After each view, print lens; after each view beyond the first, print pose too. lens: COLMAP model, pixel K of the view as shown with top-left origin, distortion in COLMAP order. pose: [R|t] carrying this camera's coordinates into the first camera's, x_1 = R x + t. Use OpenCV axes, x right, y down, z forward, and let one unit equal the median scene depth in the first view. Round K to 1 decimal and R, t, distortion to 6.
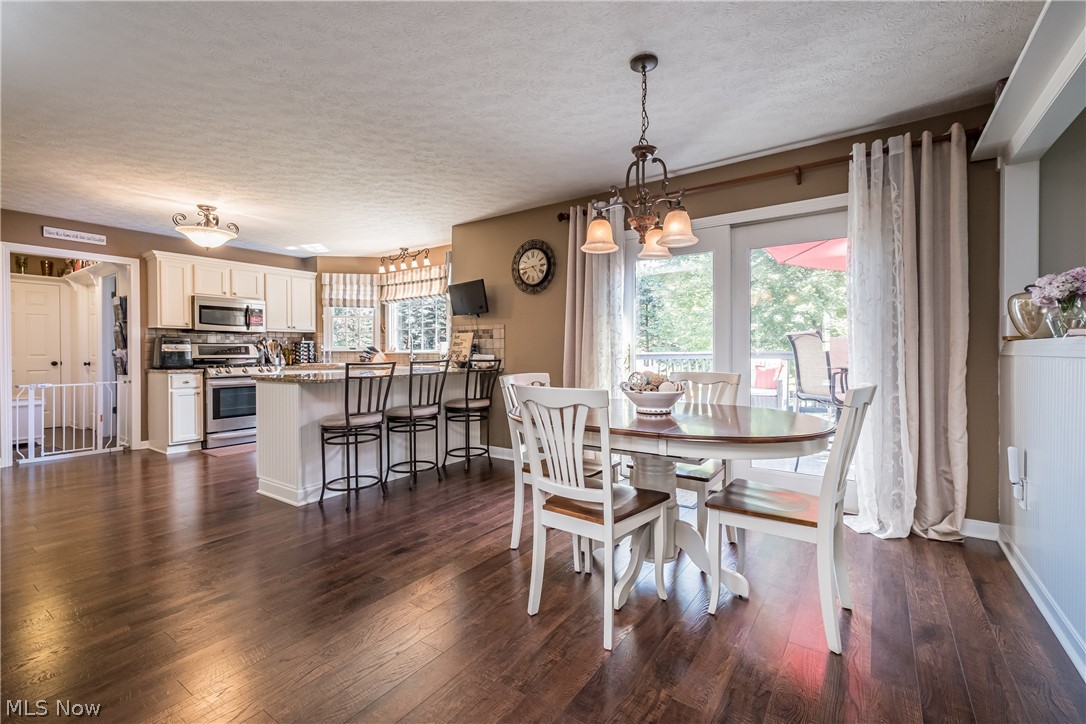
lens RADIAL K [[472.4, 0, 549.3], [0, 472.4, 357.4], [0, 0, 1]] dist [0.017917, -0.001454]
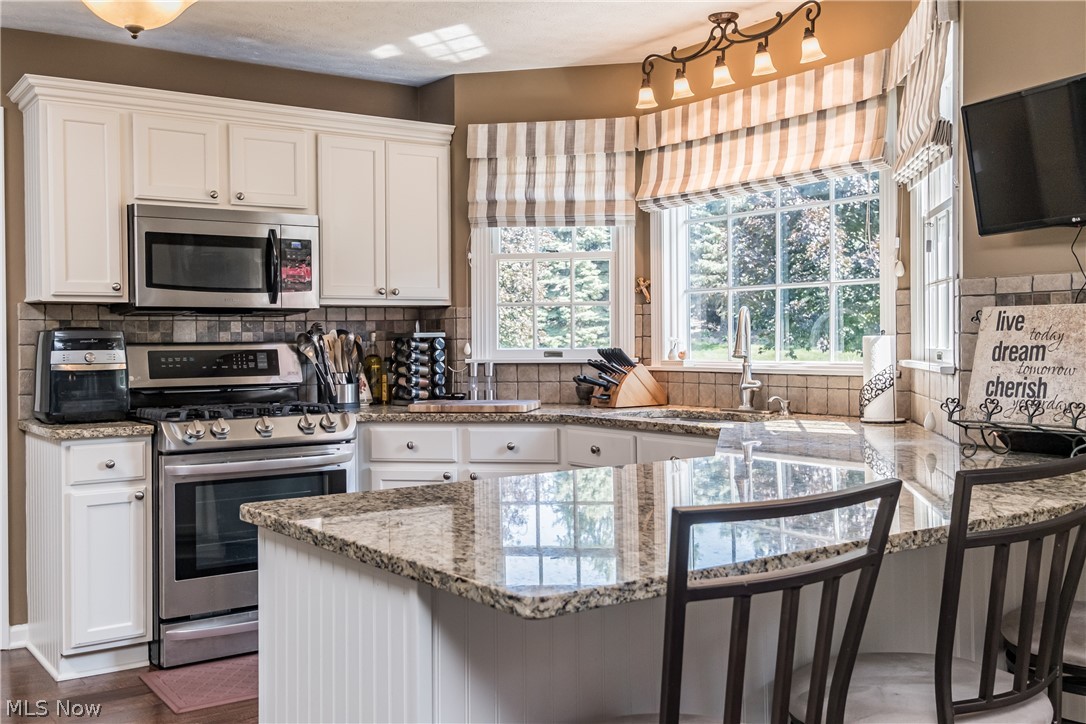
lens RADIAL K [[1105.3, 0, 549.9], [0, 1105.3, 354.1], [0, 0, 1]] dist [0.059772, 0.000000]
pose [[0.939498, -0.000352, -0.342554, -0.168271], [0.002075, 0.999987, 0.004663, -0.023082], [0.342548, -0.005092, 0.939487, 0.307308]]
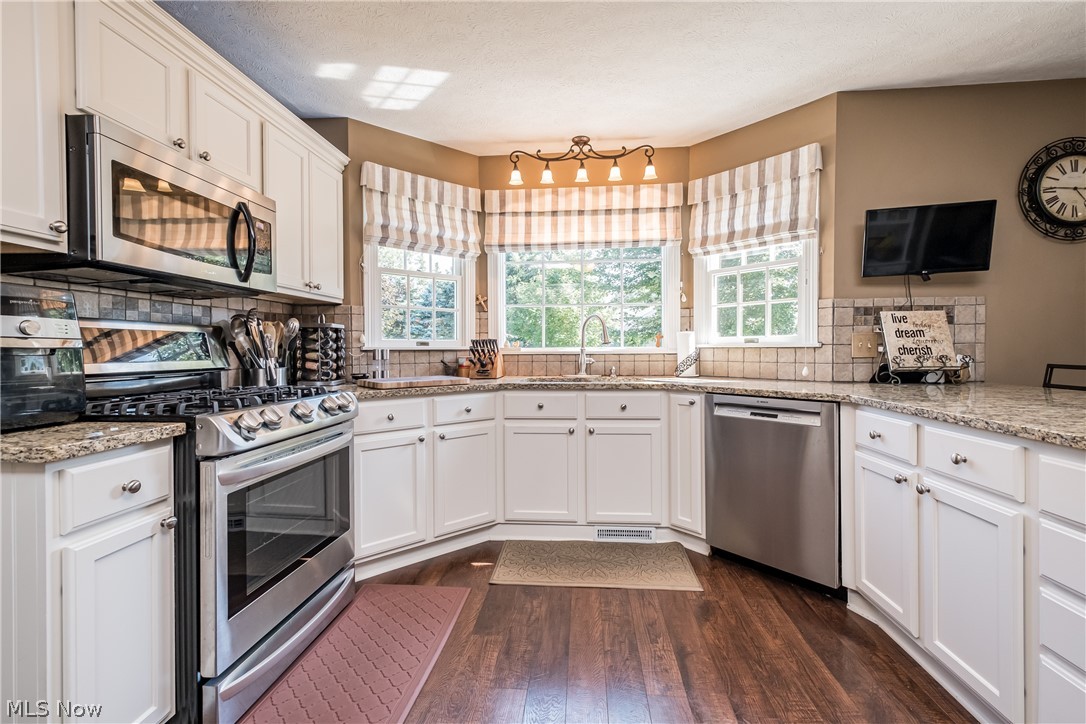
lens RADIAL K [[472.4, 0, 549.7], [0, 472.4, 357.1], [0, 0, 1]] dist [0.017917, -0.001454]
pose [[0.864752, -0.008634, 0.502126, -0.571983], [0.007402, 0.999963, 0.004447, -0.006782], [-0.502145, -0.000129, 0.864783, 0.579414]]
